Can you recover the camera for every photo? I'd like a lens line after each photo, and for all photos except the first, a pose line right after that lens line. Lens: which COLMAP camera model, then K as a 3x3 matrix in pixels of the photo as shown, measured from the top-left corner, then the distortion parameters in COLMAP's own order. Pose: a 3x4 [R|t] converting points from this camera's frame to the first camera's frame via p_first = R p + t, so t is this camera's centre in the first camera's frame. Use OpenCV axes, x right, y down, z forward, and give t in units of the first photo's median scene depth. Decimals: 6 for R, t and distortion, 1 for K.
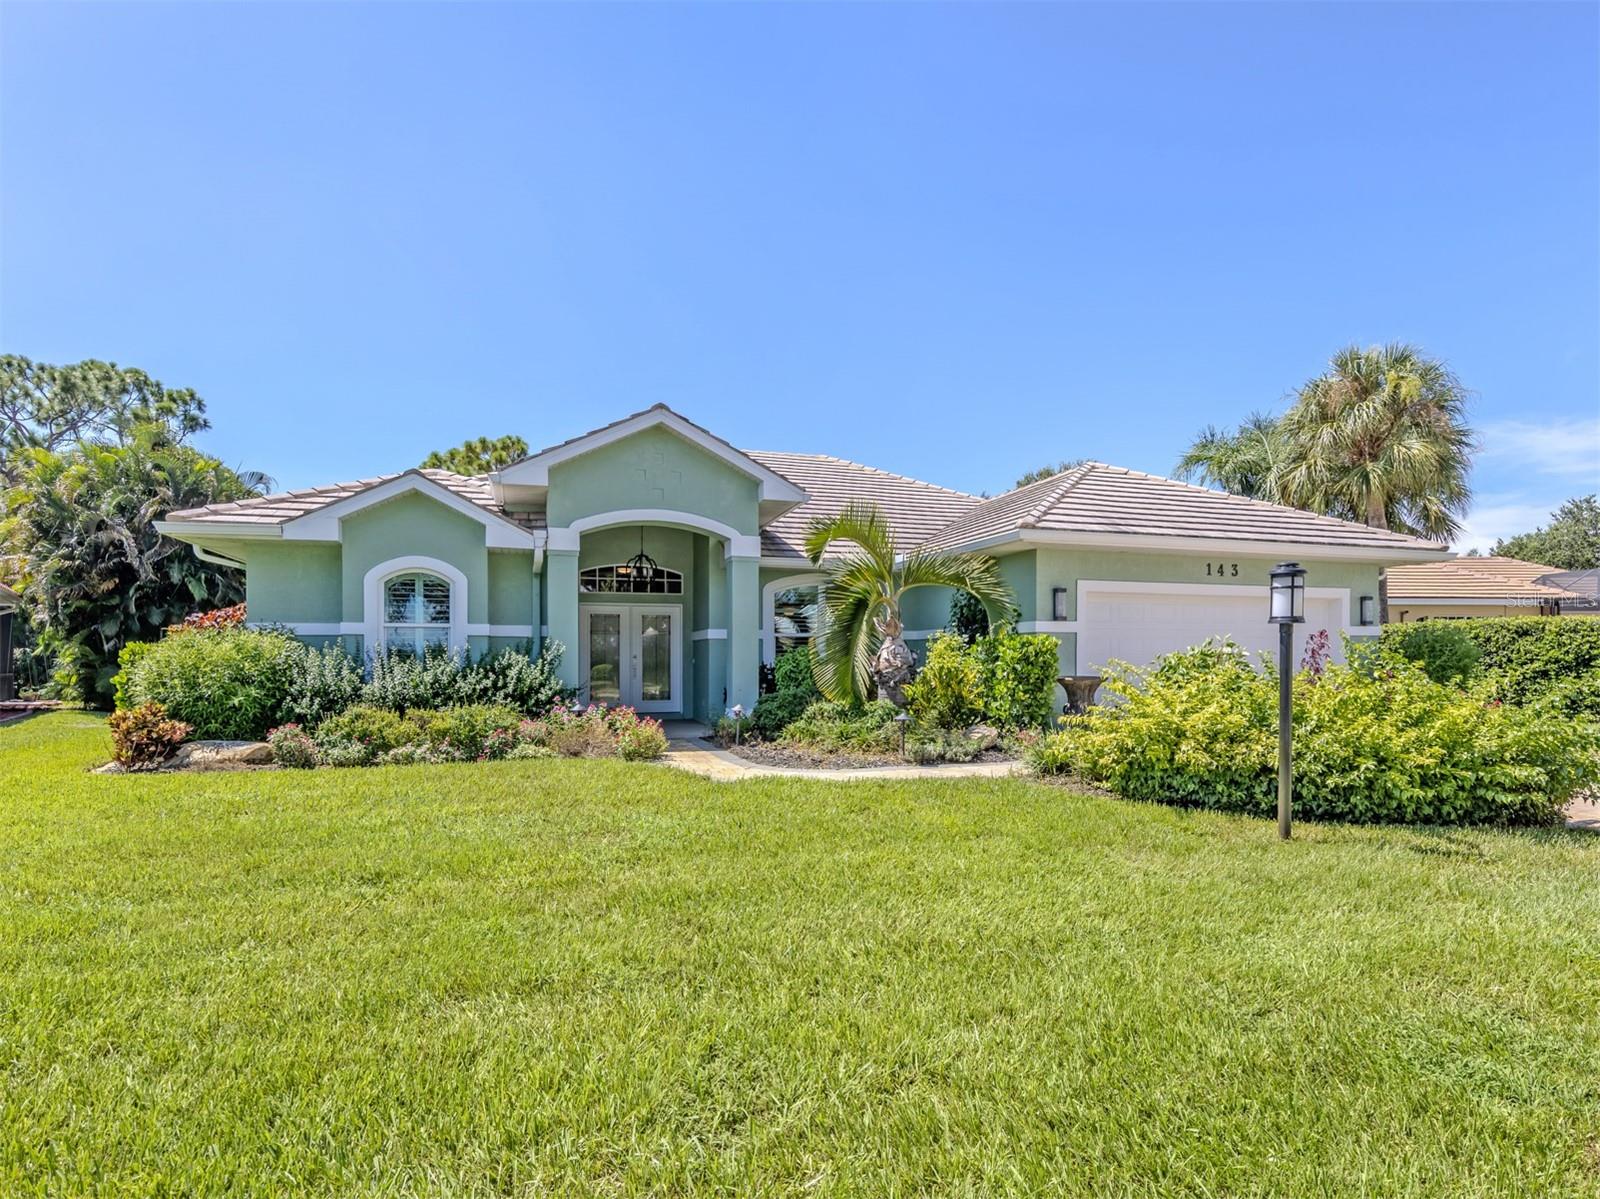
lens RADIAL K [[1007.2, 0, 800.0], [0, 1007.2, 599.5], [0, 0, 1]] dist [-0.000181, 0.000245]
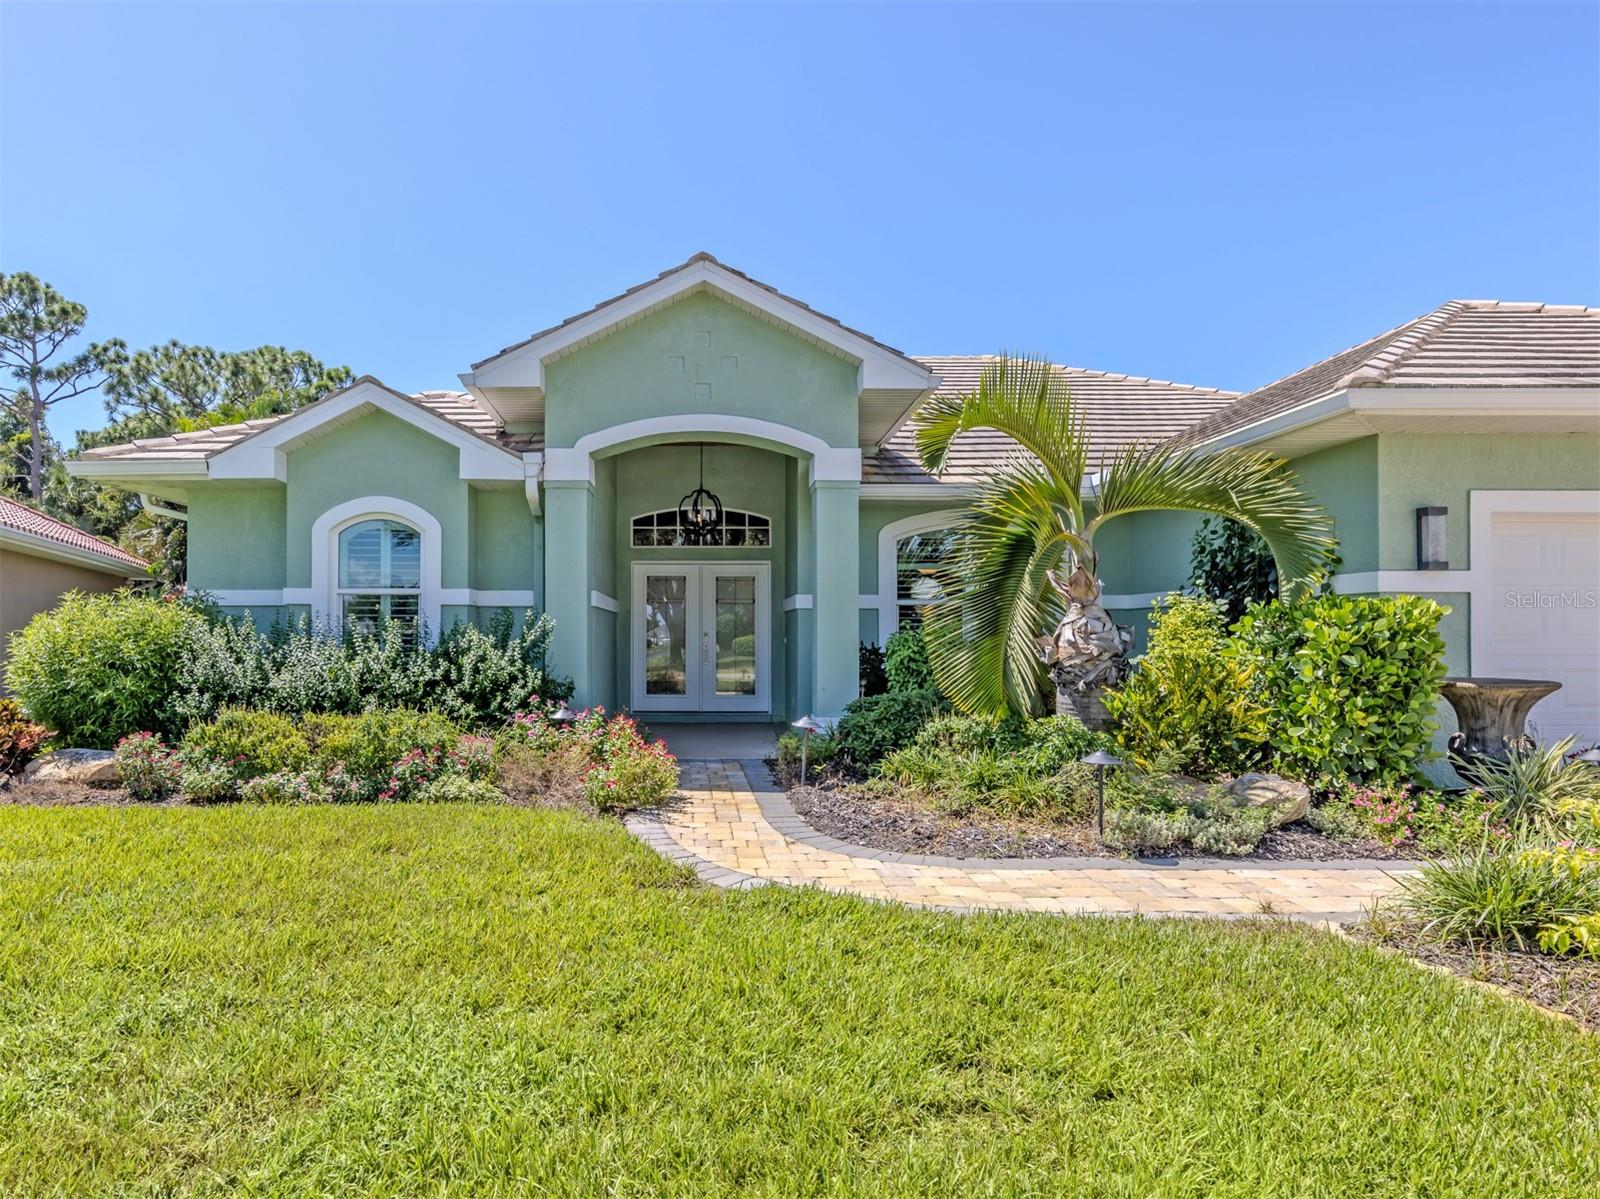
lens RADIAL K [[720.9, 0, 800.0], [0, 720.9, 599.5], [0, 0, 1]] dist [0.002608, 0.000162]
pose [[0.949103, -0.009593, -0.314821, 0.069847], [0.015829, 0.999726, 0.017258, 0.025979], [0.314569, -0.021362, 0.948994, 0.573536]]
